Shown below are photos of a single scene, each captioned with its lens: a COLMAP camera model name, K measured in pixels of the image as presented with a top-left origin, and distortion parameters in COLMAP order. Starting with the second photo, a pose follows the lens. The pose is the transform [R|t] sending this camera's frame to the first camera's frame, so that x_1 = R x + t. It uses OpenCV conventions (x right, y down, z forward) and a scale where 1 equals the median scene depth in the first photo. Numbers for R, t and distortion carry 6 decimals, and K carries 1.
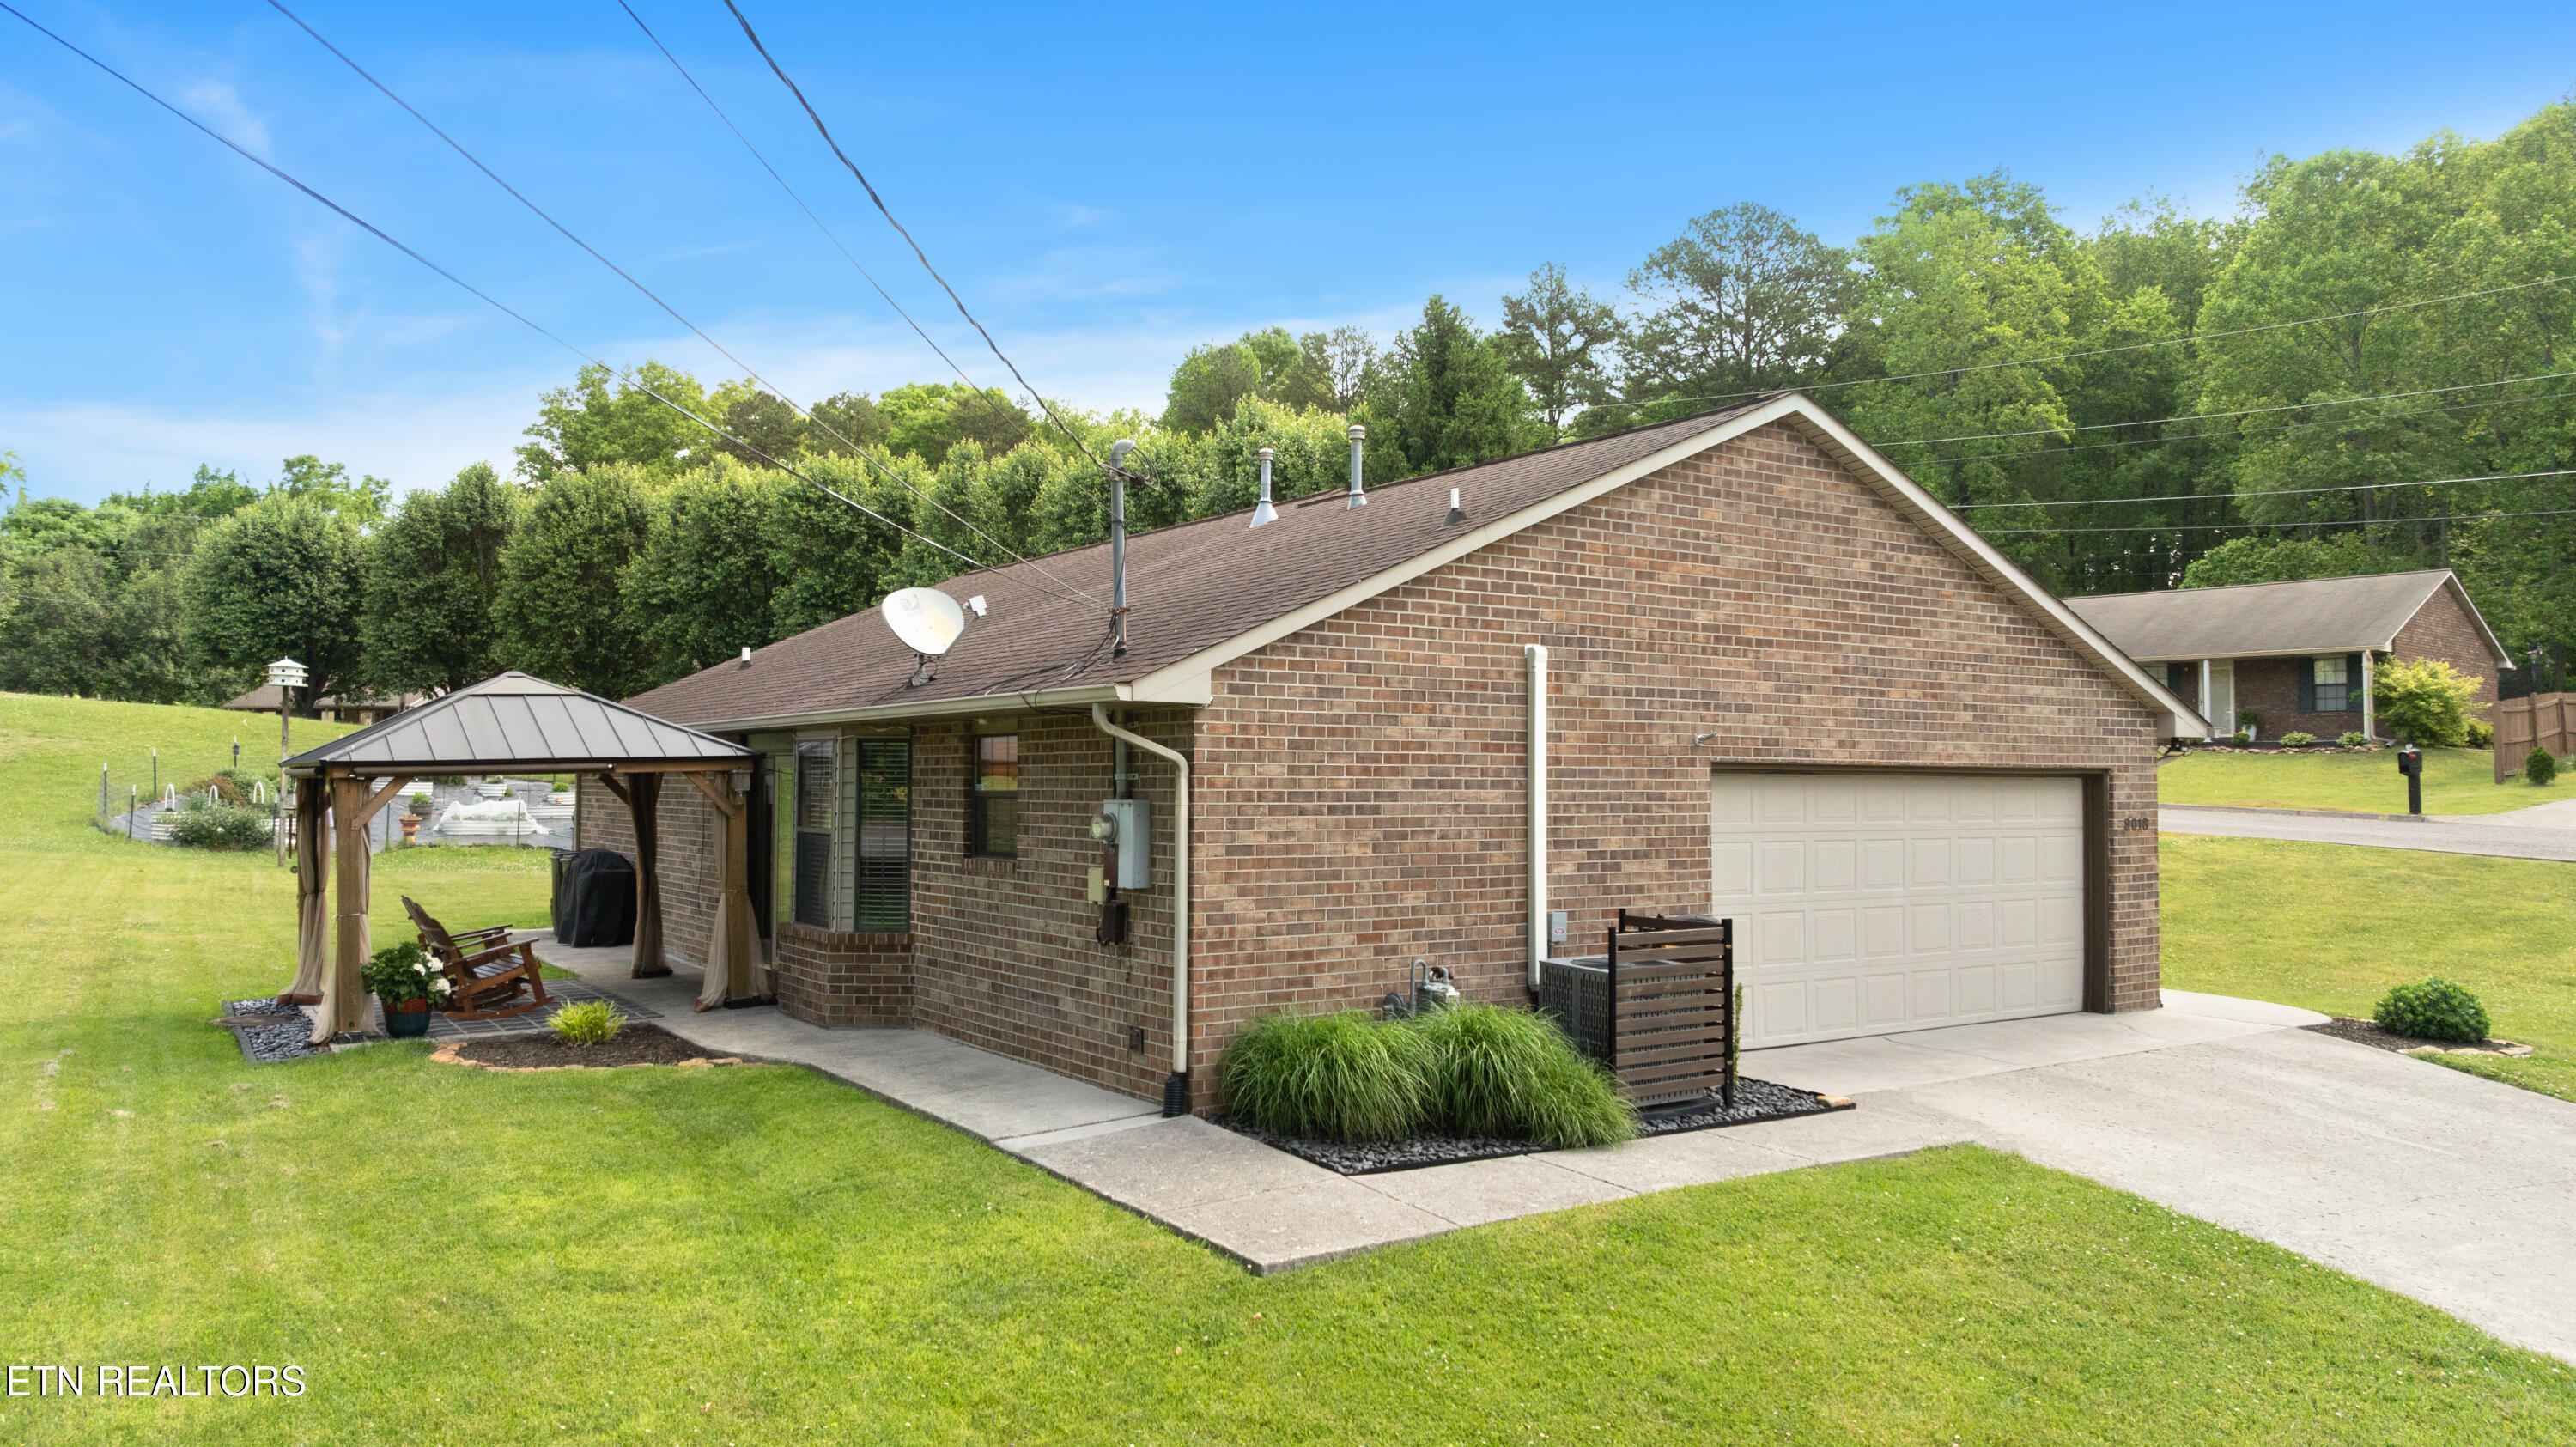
lens RADIAL K [[1762.8, 0, 1288.0], [0, 1762.8, 723.5], [0, 0, 1]] dist [-0.018050, 0.003502]
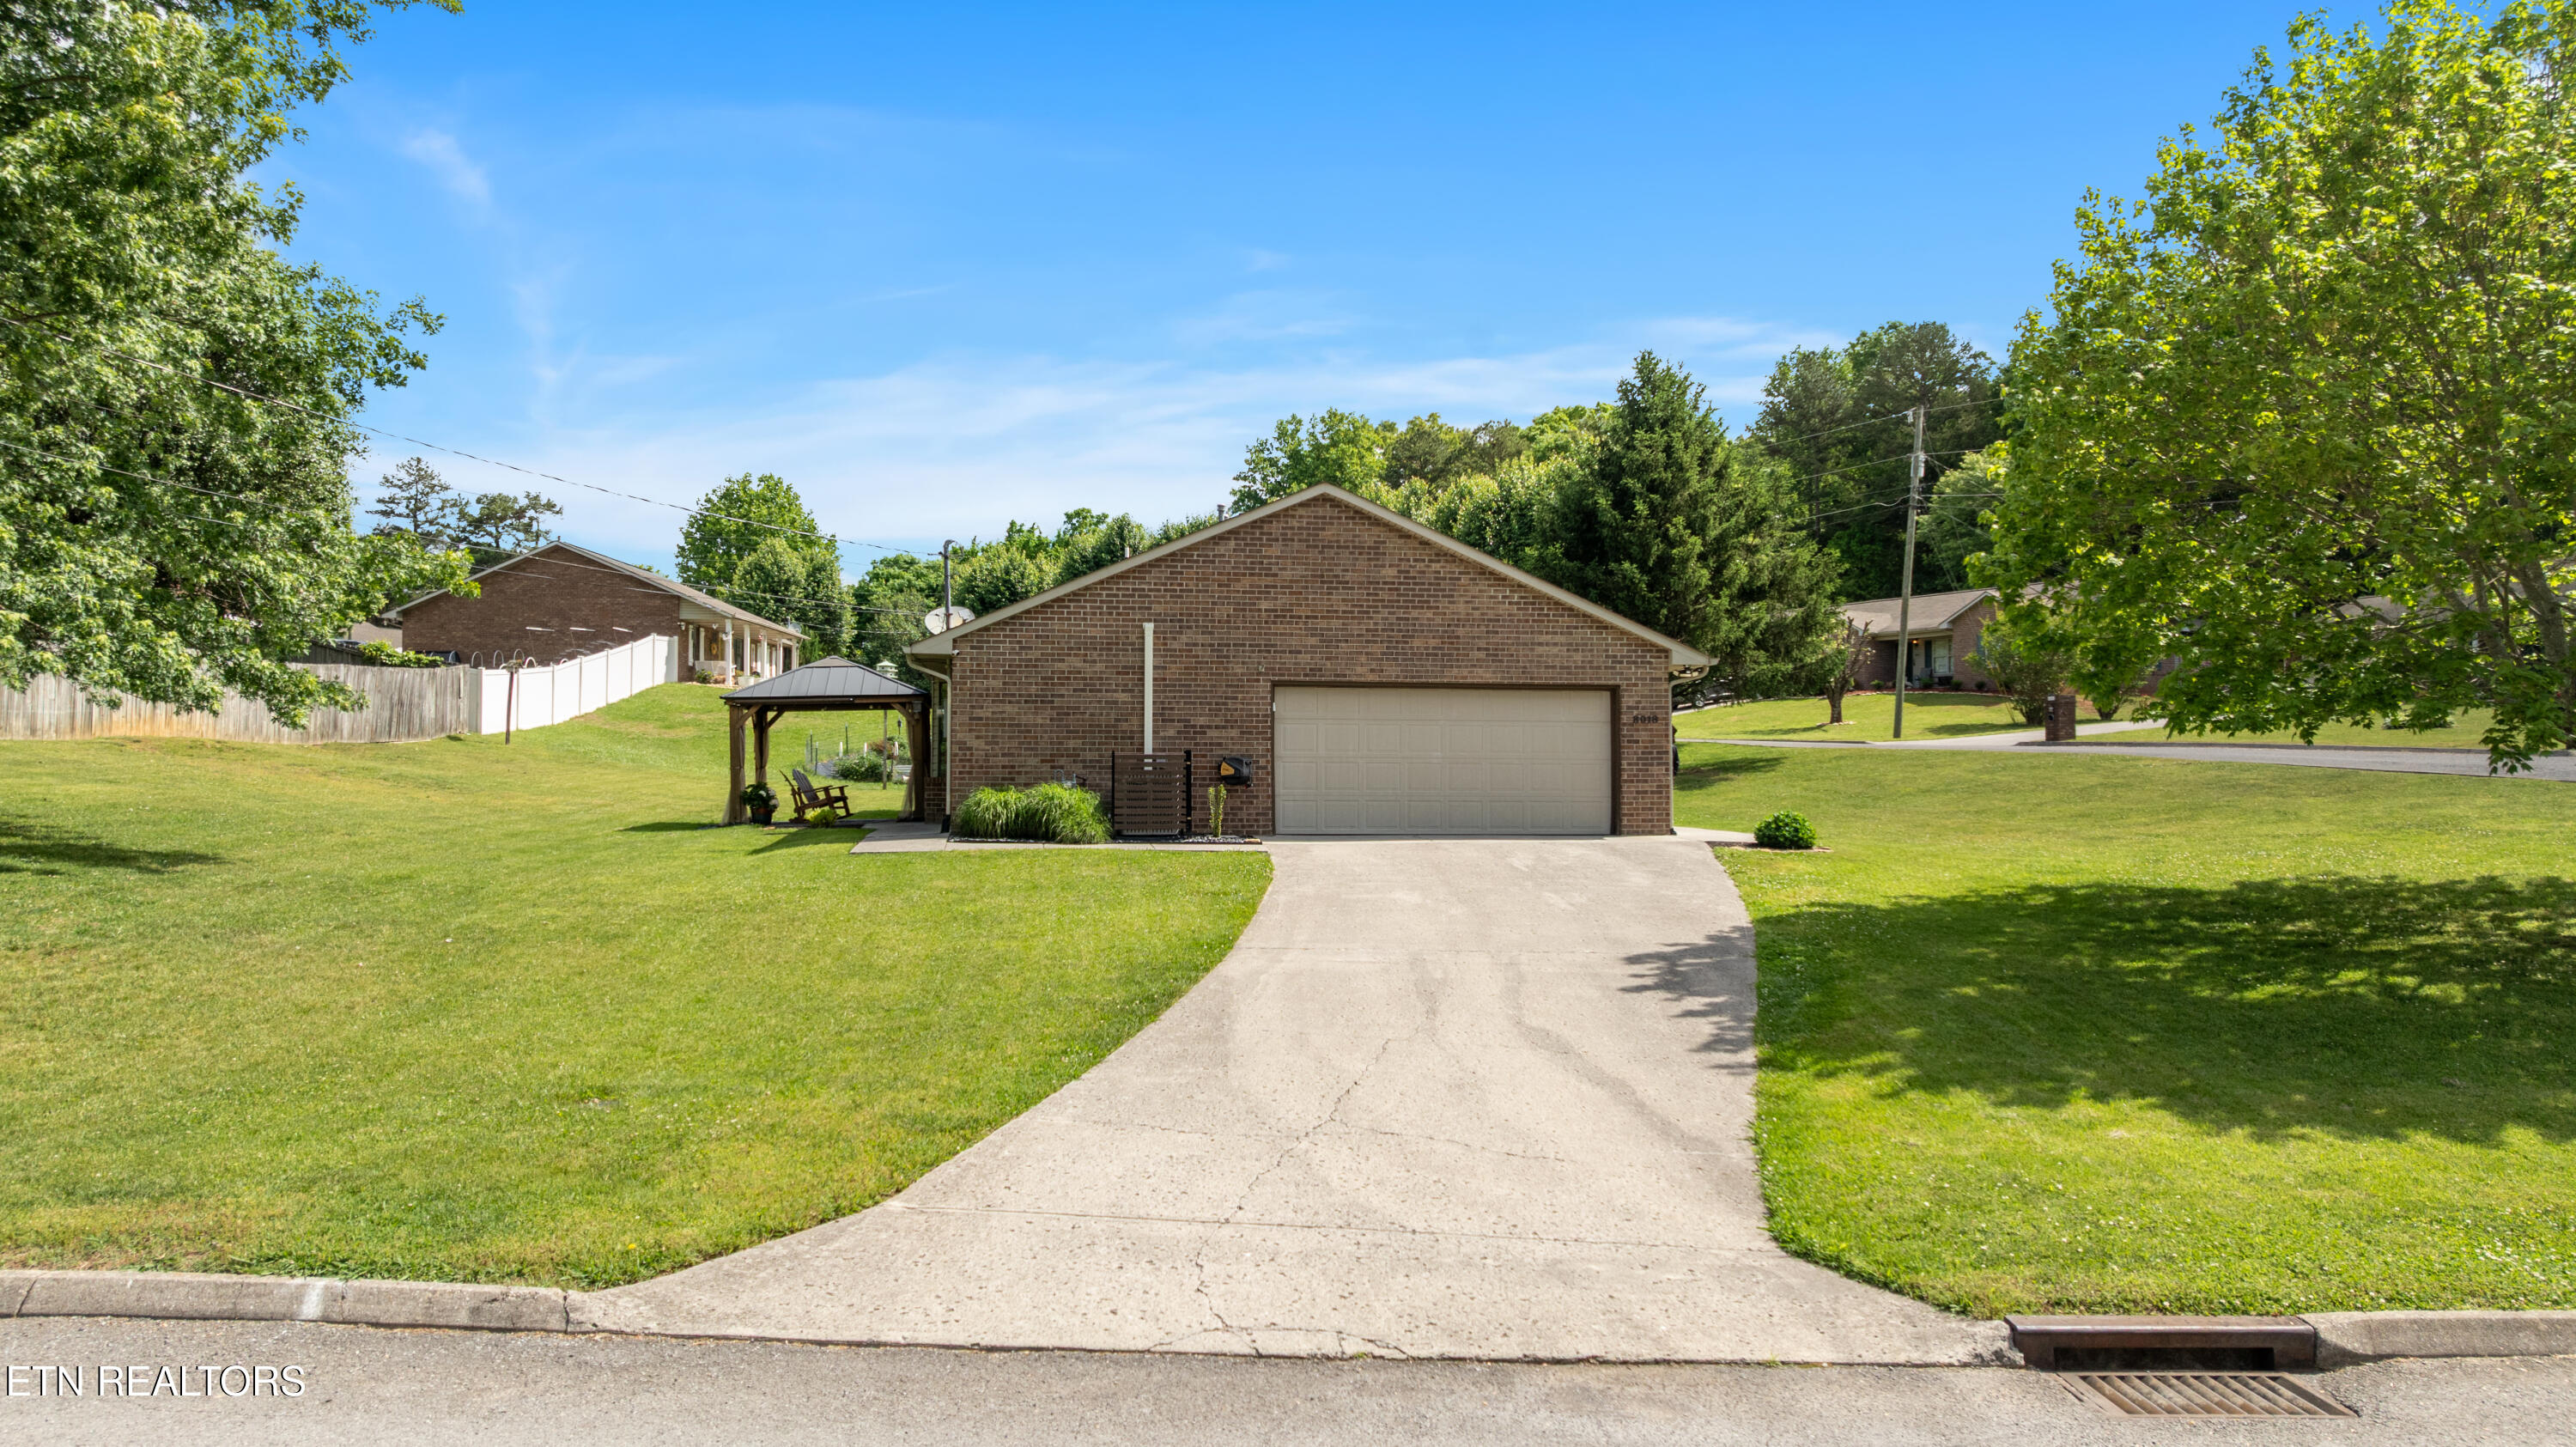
lens RADIAL K [[1675.4, 0, 1288.0], [0, 1675.4, 723.5], [0, 0, 1]] dist [0.035900, -0.106500]
pose [[0.914954, -0.014827, -0.403286, 0.955855], [0.015741, 0.999876, -0.001048, 0.068523], [0.403251, -0.005390, 0.915073, -0.640520]]
